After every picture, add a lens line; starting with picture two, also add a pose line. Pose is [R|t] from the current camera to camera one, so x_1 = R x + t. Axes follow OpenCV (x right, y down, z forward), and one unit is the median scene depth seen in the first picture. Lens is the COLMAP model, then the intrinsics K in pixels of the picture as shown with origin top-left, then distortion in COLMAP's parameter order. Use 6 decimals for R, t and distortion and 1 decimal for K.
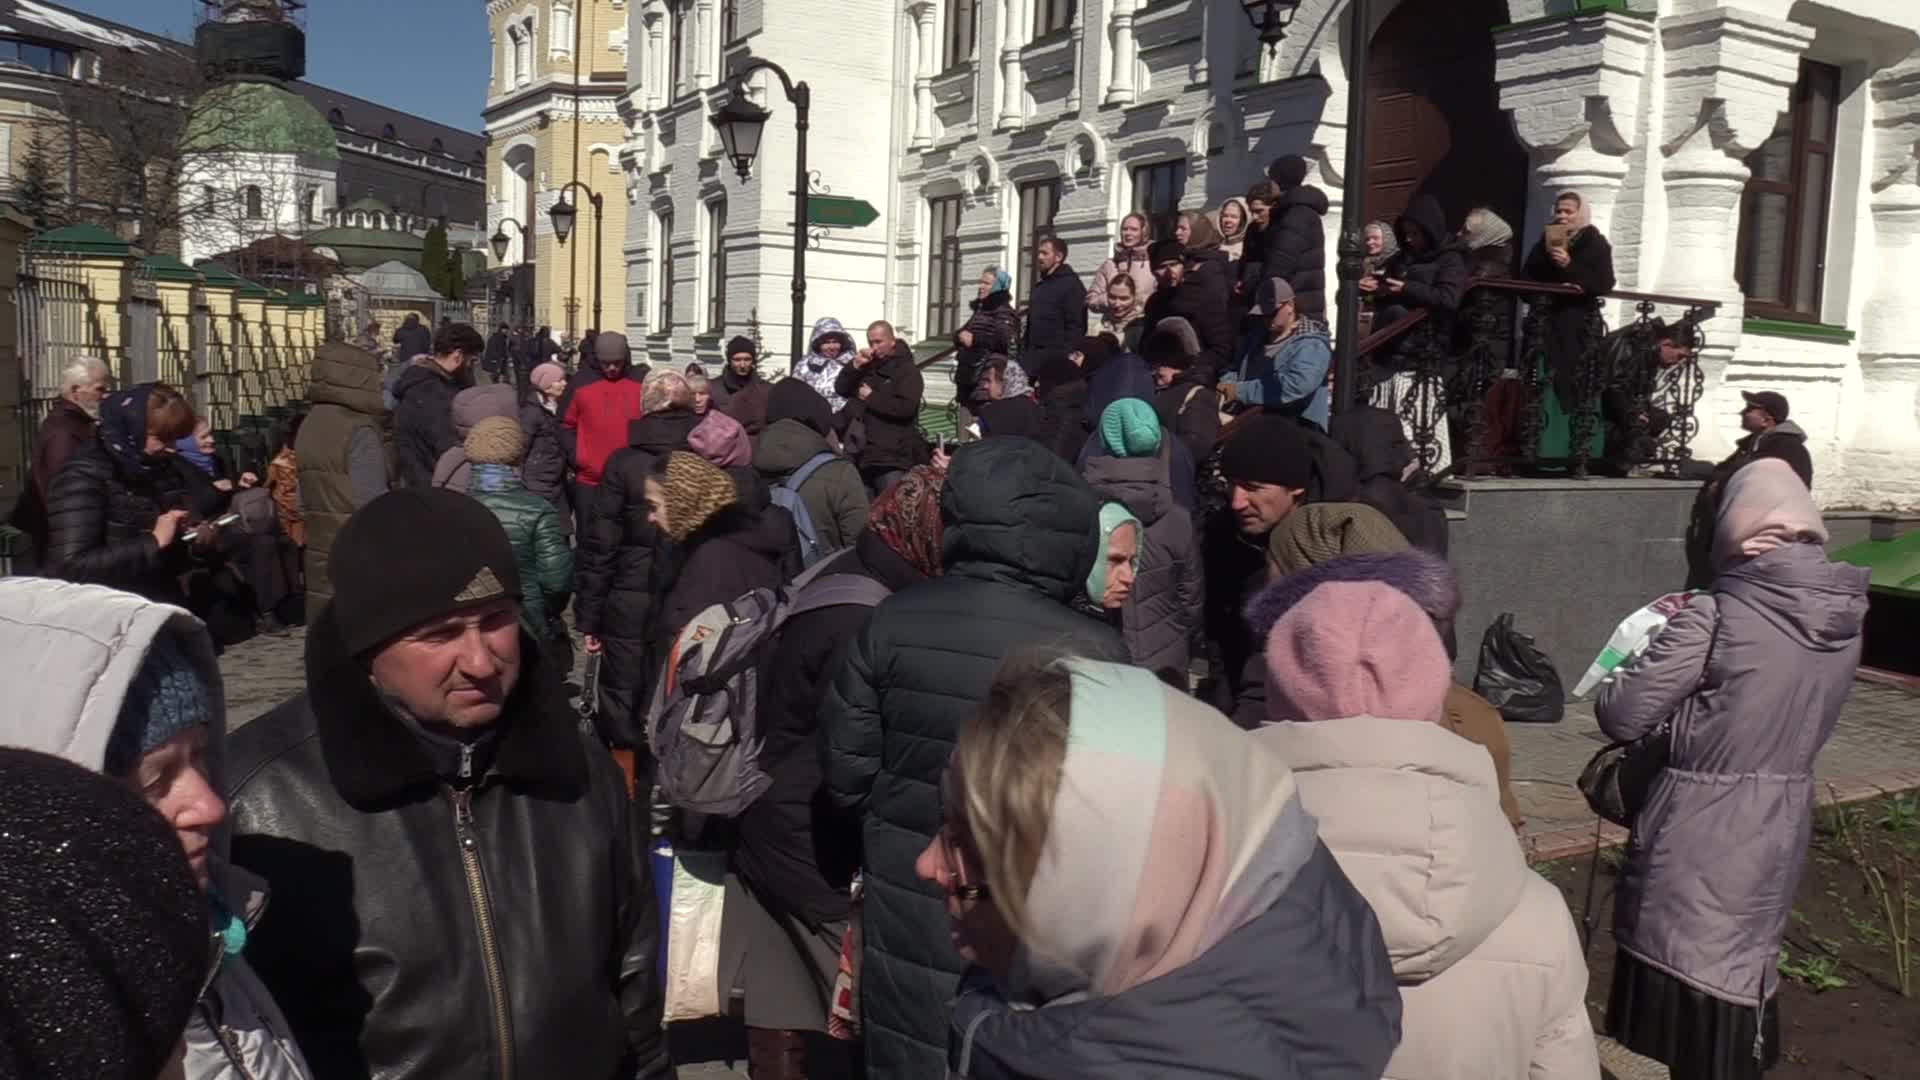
lens RADIAL K [[1633.4, 0, 961.7], [0, 1633.4, 533.7], [0, 0, 1]] dist [-0.008948, 0.003310]
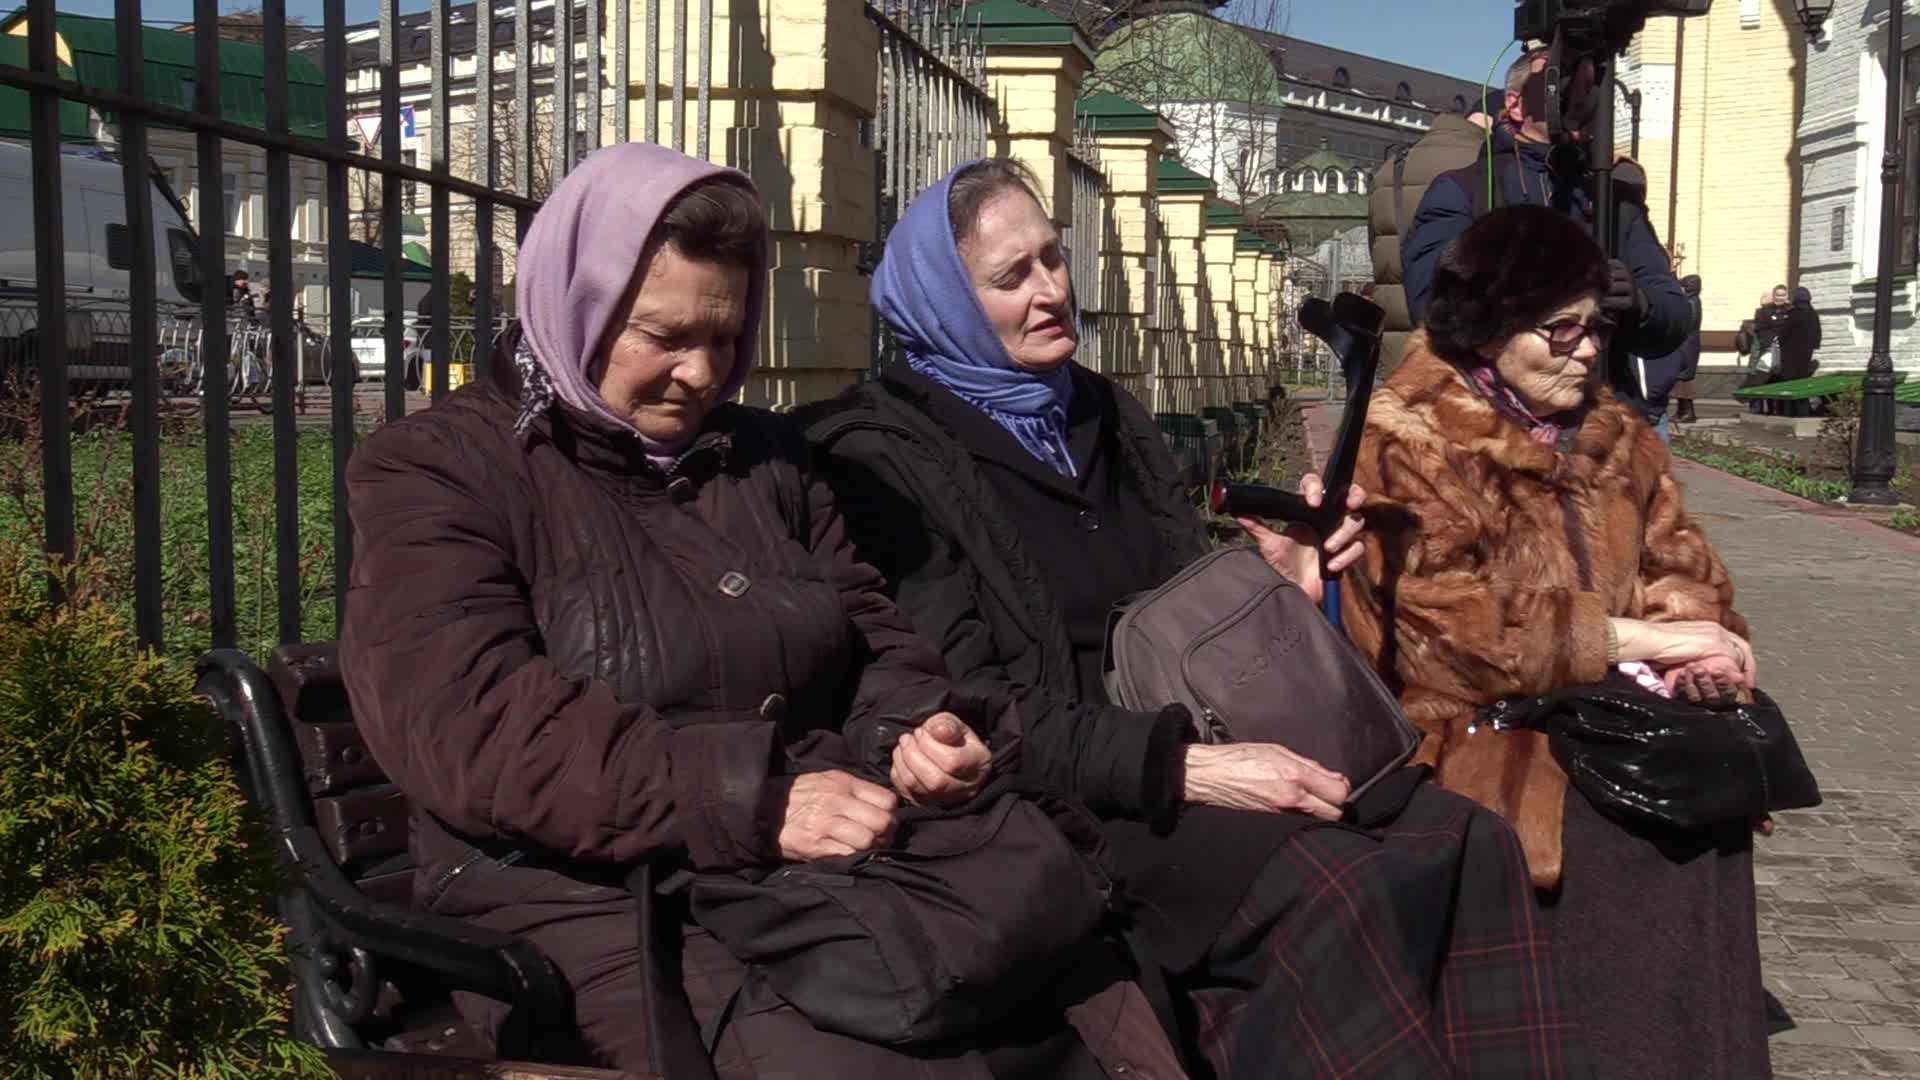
lens RADIAL K [[1633.4, 0, 959.4], [0, 1633.4, 540.3], [0, 0, 1]] dist [-0.008948, 0.003310]
pose [[0.865266, 0.007138, -0.501262, -0.144231], [-0.027841, 0.999040, -0.033832, -0.008765], [0.500539, 0.043229, 0.864634, 0.318682]]
